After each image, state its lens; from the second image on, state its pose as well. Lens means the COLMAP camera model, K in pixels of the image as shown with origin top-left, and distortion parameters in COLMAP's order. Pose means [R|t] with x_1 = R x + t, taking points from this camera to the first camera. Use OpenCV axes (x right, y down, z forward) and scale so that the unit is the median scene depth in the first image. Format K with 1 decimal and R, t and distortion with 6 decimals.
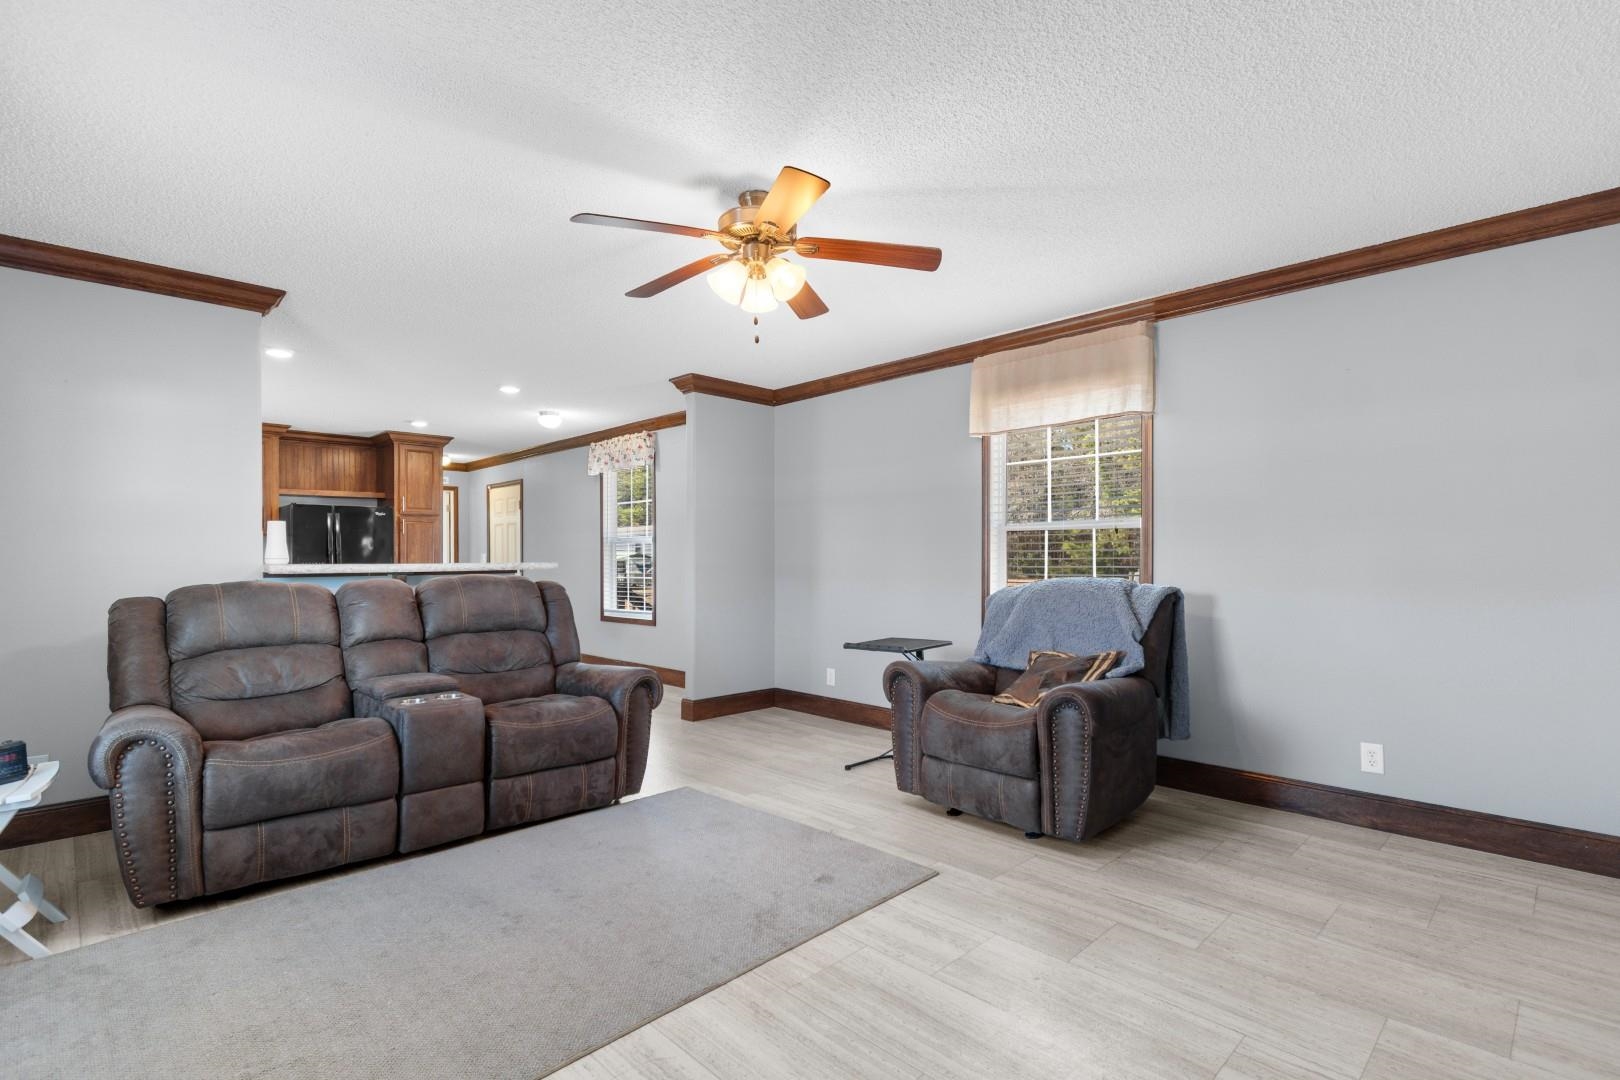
lens RADIAL K [[762.0, 0, 810.3], [0, 762.0, 550.0], [0, 0, 1]] dist [0.000082, -0.004960]
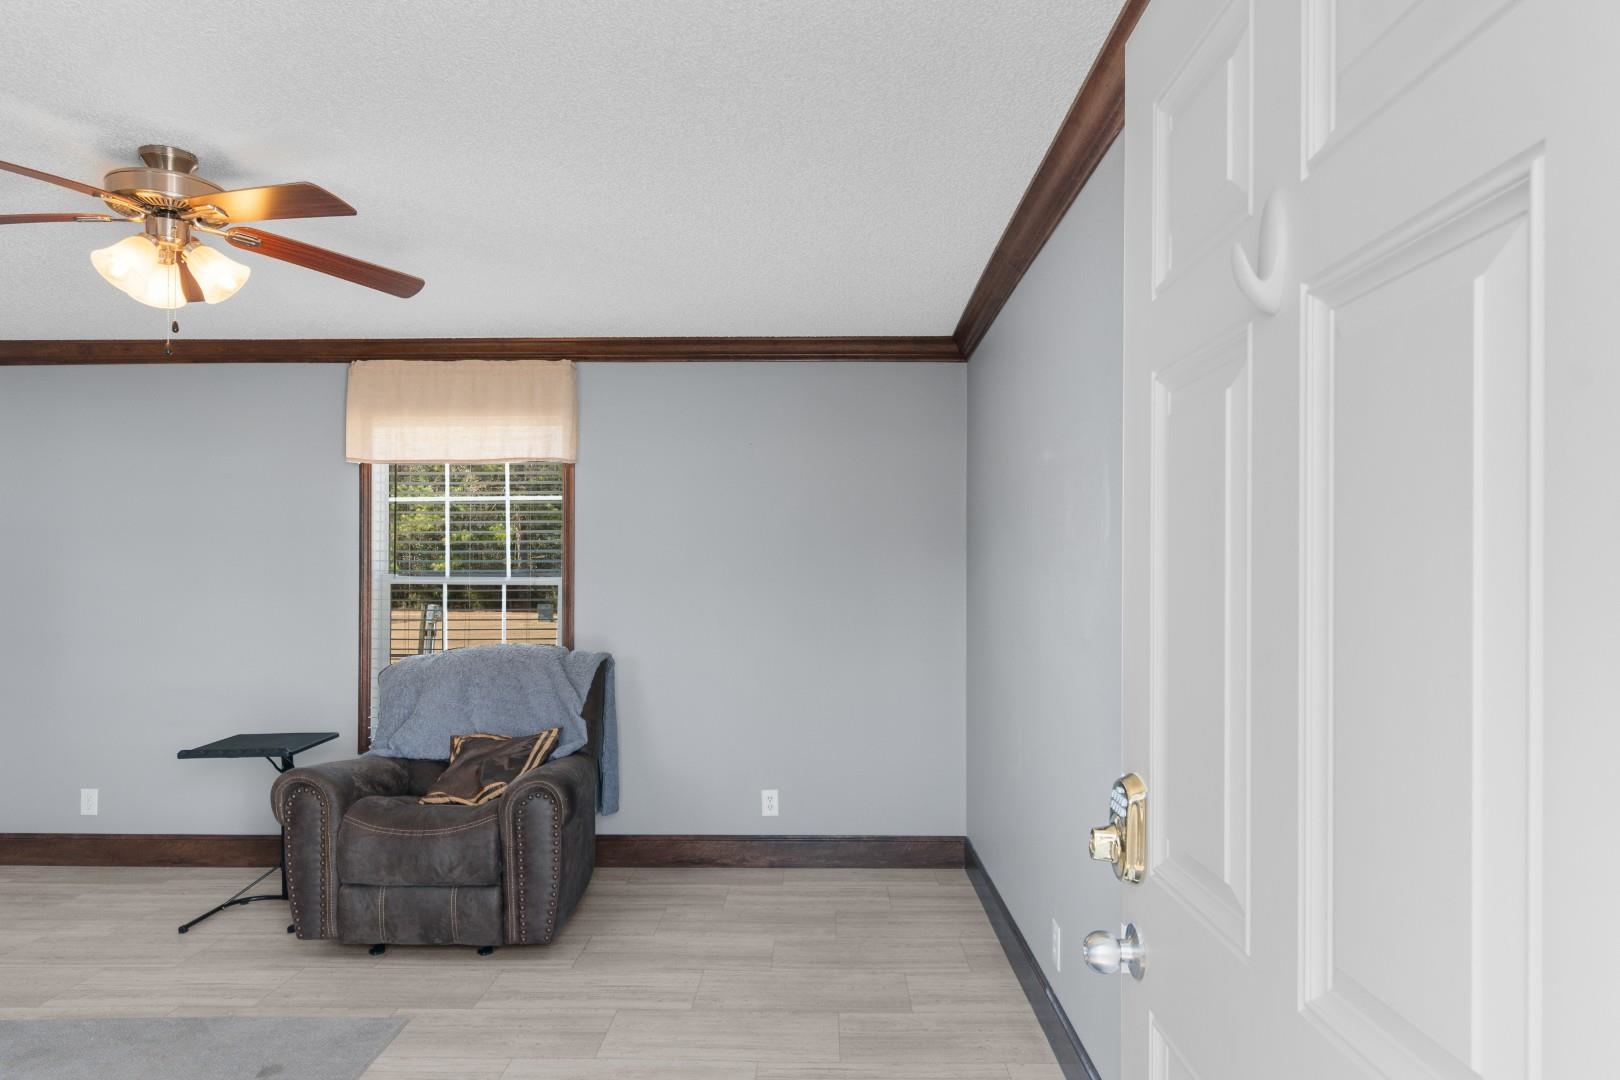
lens RADIAL K [[1011.8, 0, 813.2], [0, 1011.8, 554.9], [0, 0, 1]] dist [-0.004644, 0.000406]
pose [[0.716111, 0.018011, 0.697754, -0.257733], [-0.006116, 0.999791, -0.019531, -0.059264], [-0.697959, 0.009719, 0.716072, -0.096437]]
